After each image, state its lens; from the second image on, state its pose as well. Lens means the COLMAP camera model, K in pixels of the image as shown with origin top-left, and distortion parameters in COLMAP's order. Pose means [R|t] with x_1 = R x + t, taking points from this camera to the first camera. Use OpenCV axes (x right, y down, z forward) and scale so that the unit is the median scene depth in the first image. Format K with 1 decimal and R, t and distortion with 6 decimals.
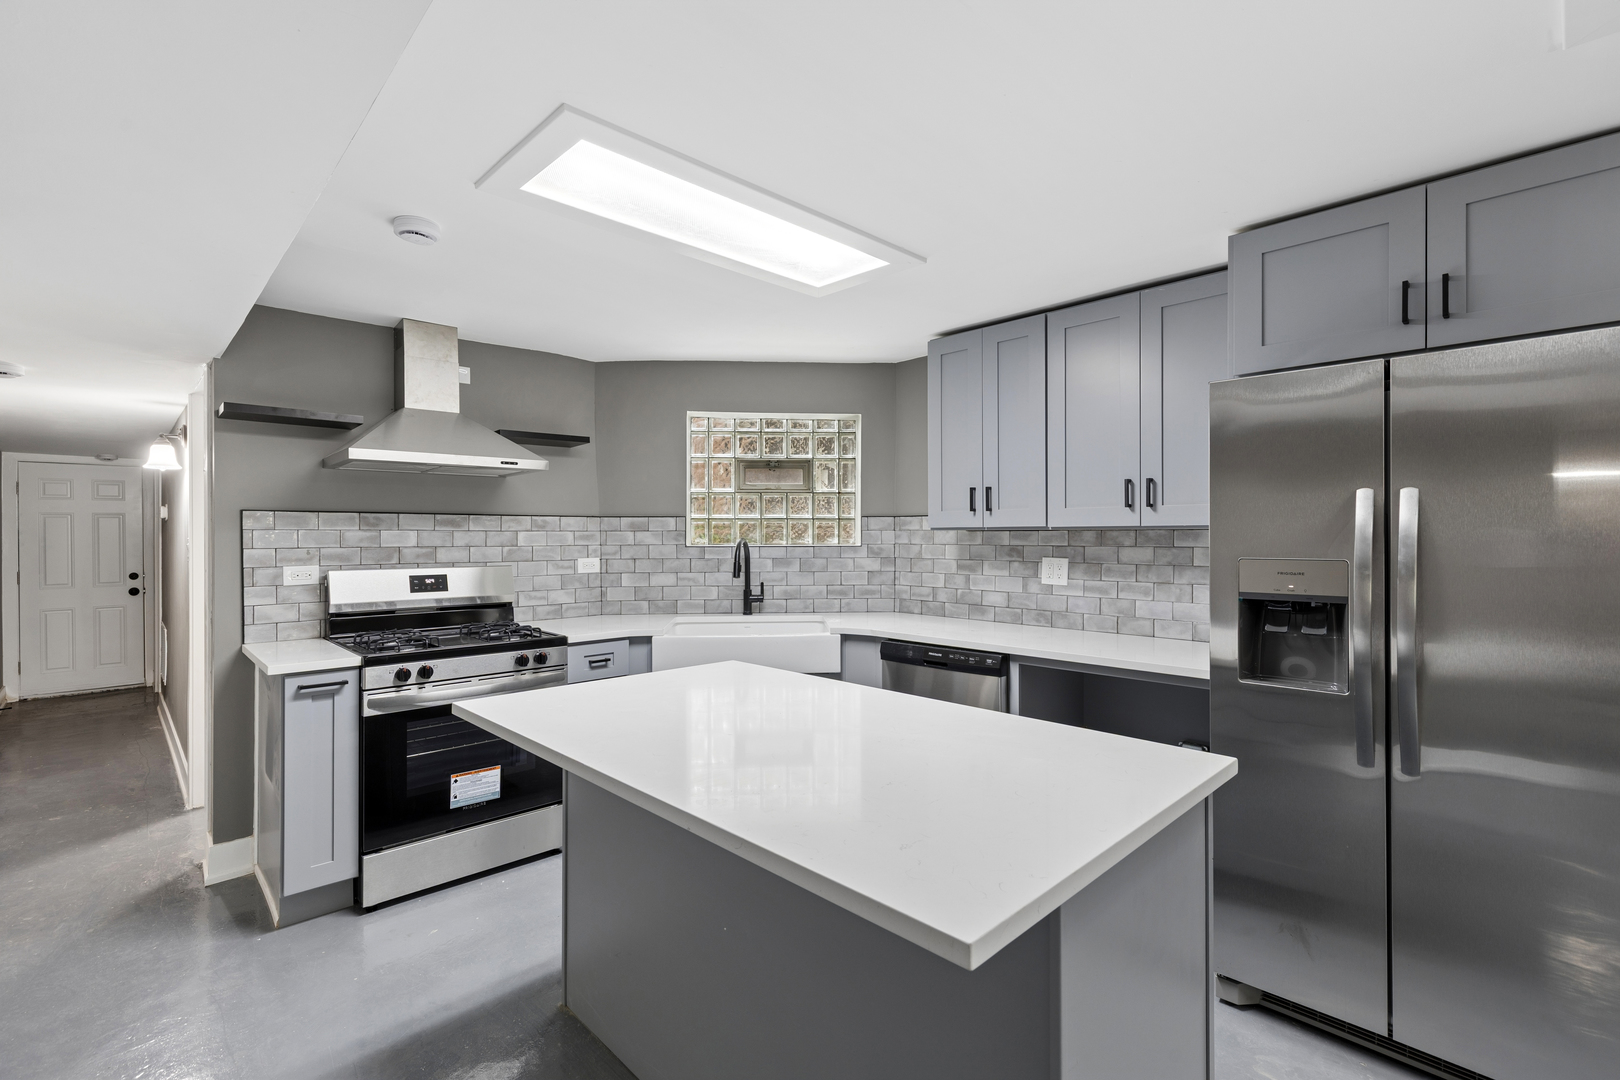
lens RADIAL K [[737.0, 0, 802.6], [0, 737.0, 535.2], [0, 0, 1]] dist [0.004979, 0.000432]
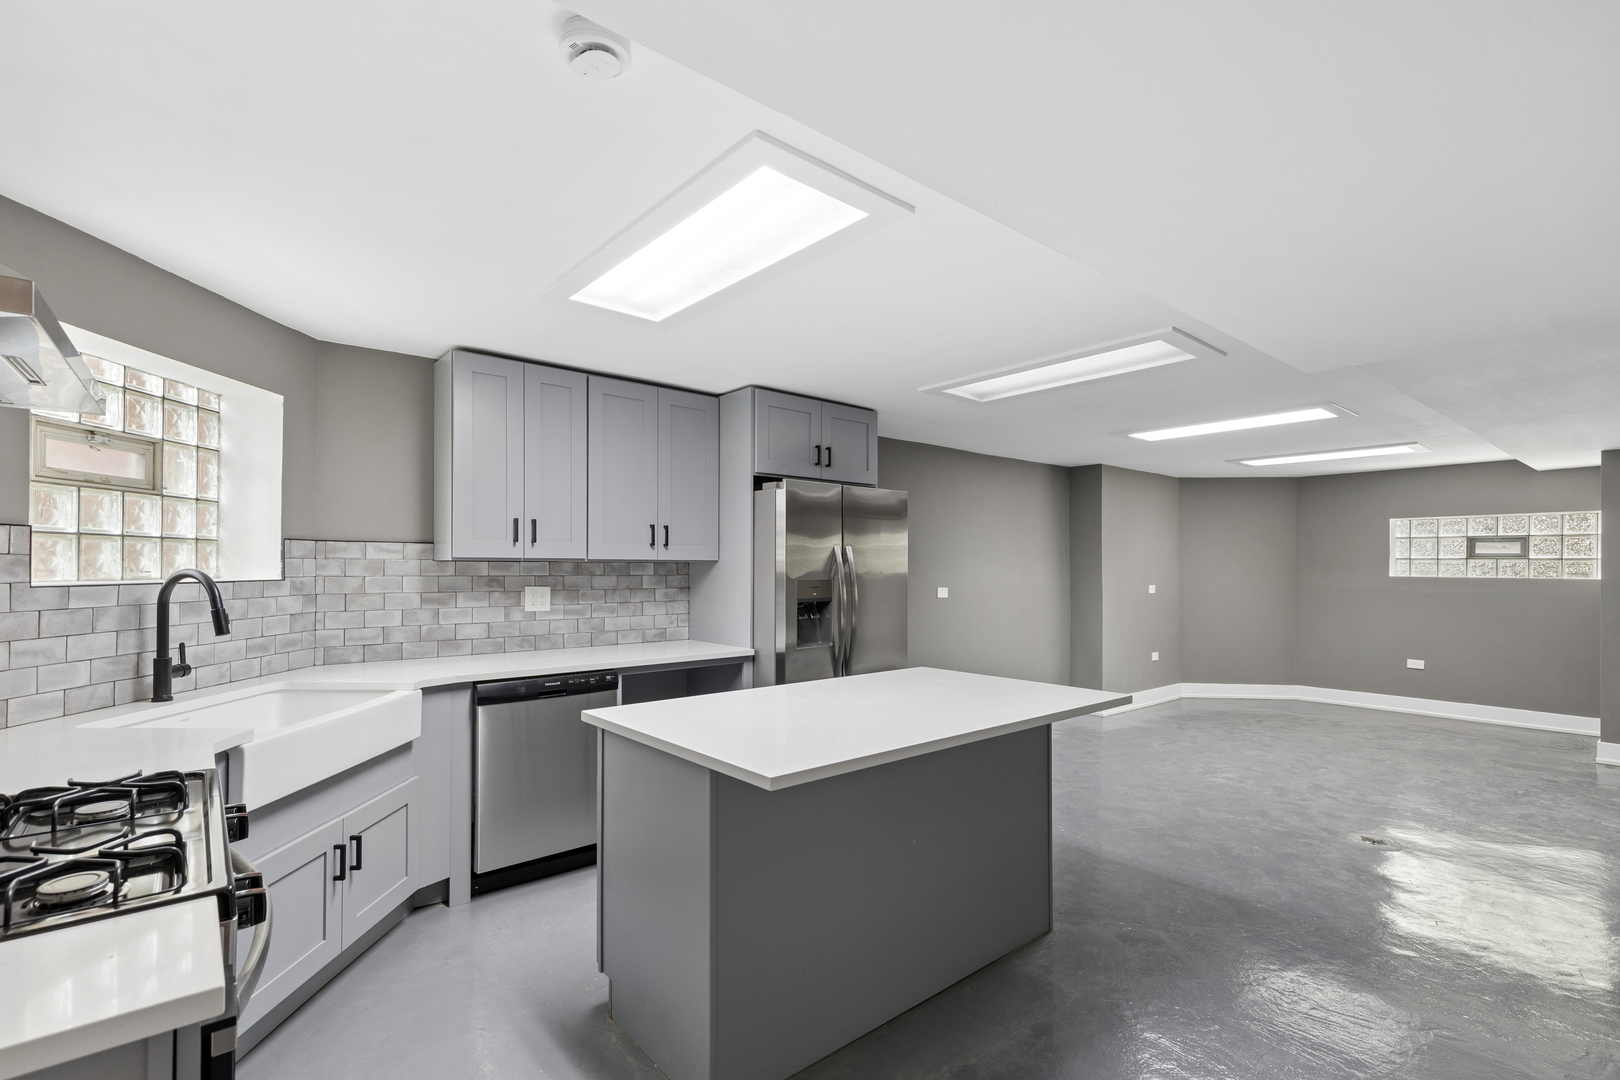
lens RADIAL K [[737.0, 0, 805.2], [0, 737.0, 555.8], [0, 0, 1]] dist [0.004979, 0.000432]
pose [[0.051014, 0.017198, 0.998550, -0.704073], [-0.003919, 0.999847, -0.017020, 0.001786], [-0.998690, -0.003045, 0.051073, 0.523227]]
